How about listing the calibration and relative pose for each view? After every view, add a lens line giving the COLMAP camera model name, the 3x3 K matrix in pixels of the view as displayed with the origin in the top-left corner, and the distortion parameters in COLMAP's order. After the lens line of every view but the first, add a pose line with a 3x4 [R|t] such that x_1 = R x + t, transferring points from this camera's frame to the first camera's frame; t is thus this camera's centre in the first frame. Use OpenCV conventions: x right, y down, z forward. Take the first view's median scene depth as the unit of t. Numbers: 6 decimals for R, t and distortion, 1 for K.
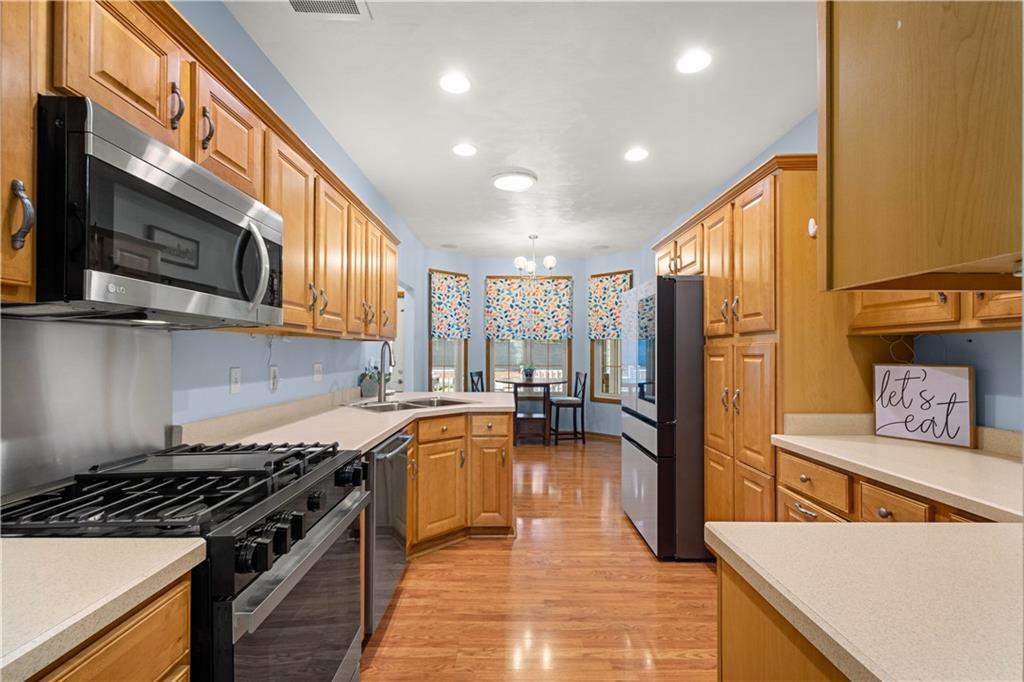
lens RADIAL K [[448.8, 0, 512.1], [0, 448.8, 350.9], [0, 0, 1]] dist [-0.000427, -0.000668]
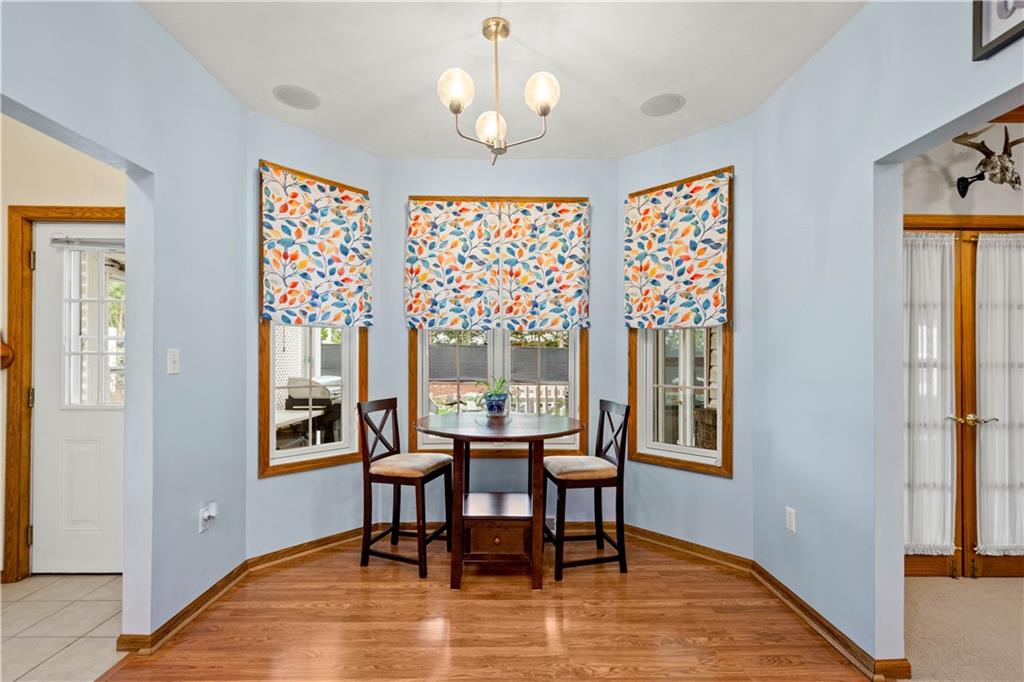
lens RADIAL K [[448.8, 0, 512.1], [0, 448.8, 350.9], [0, 0, 1]] dist [-0.000427, -0.000668]
pose [[0.999847, 0.000246, 0.017502, 0.098756], [-0.000058, 0.999942, -0.010750, 0.004436], [-0.017504, 0.010748, 0.999789, 1.193005]]
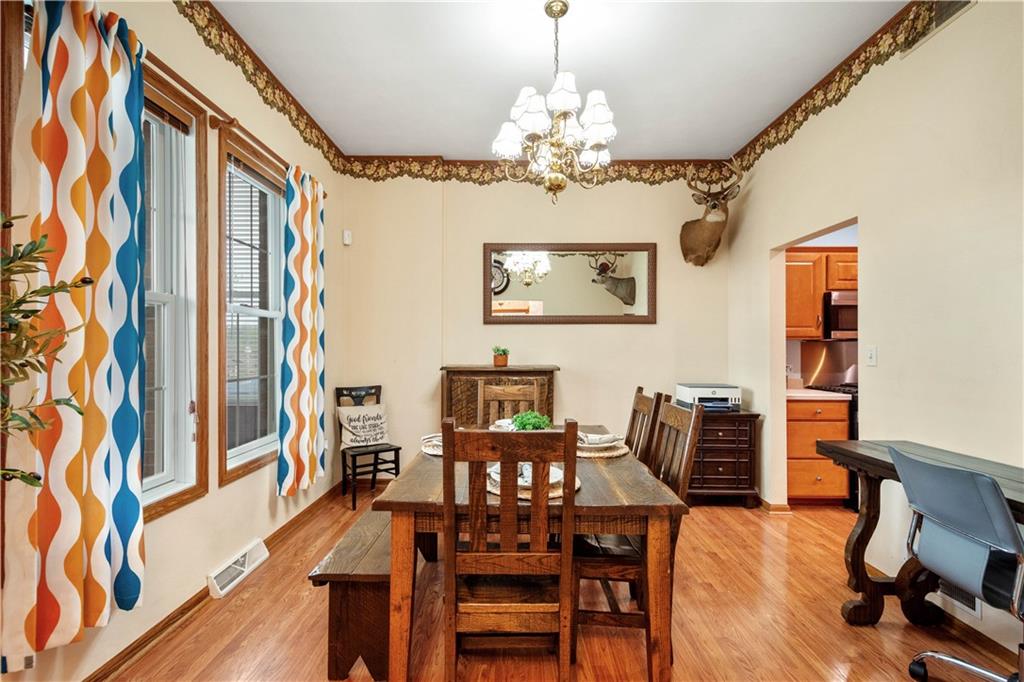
lens RADIAL K [[448.8, 0, 512.1], [0, 448.8, 350.9], [0, 0, 1]] dist [-0.000427, -0.000668]
pose [[-0.007638, -0.001923, -0.999969, 0.976183], [0.003965, 0.999990, -0.001953, 0.001699], [0.999963, -0.003980, -0.007630, -0.589908]]
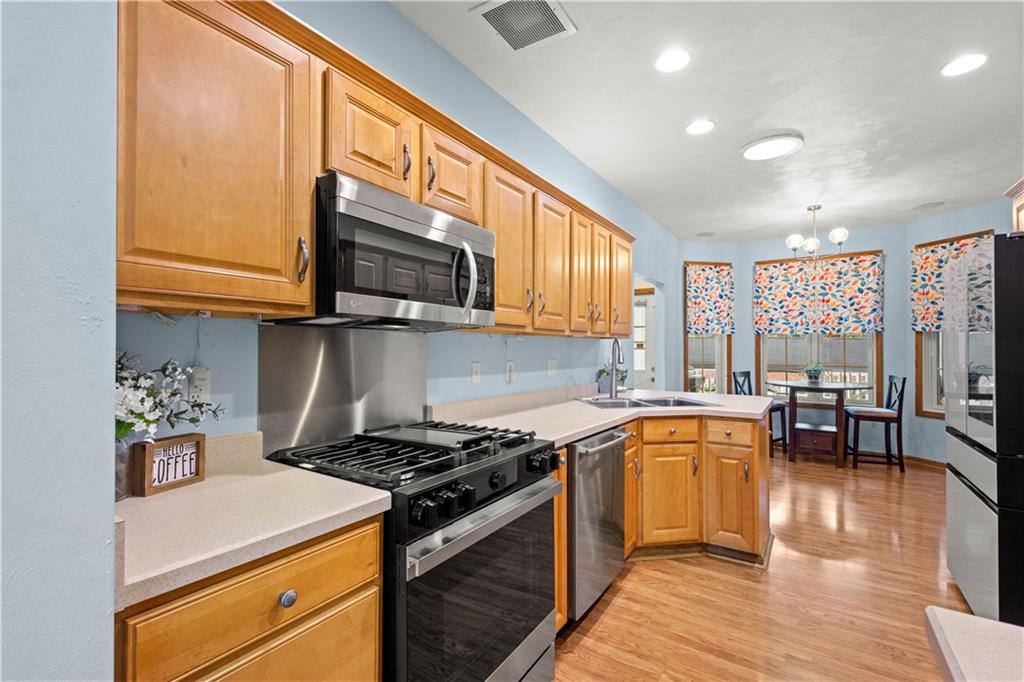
lens RADIAL K [[447.2, 0, 513.1], [0, 447.2, 346.2], [0, 0, 1]] dist [0.016993, -0.009392]
pose [[0.828368, -0.005191, -0.560160, 0.093670], [0.002342, 0.999980, -0.005803, 0.001081], [0.560179, 0.003495, 0.828364, 0.034260]]
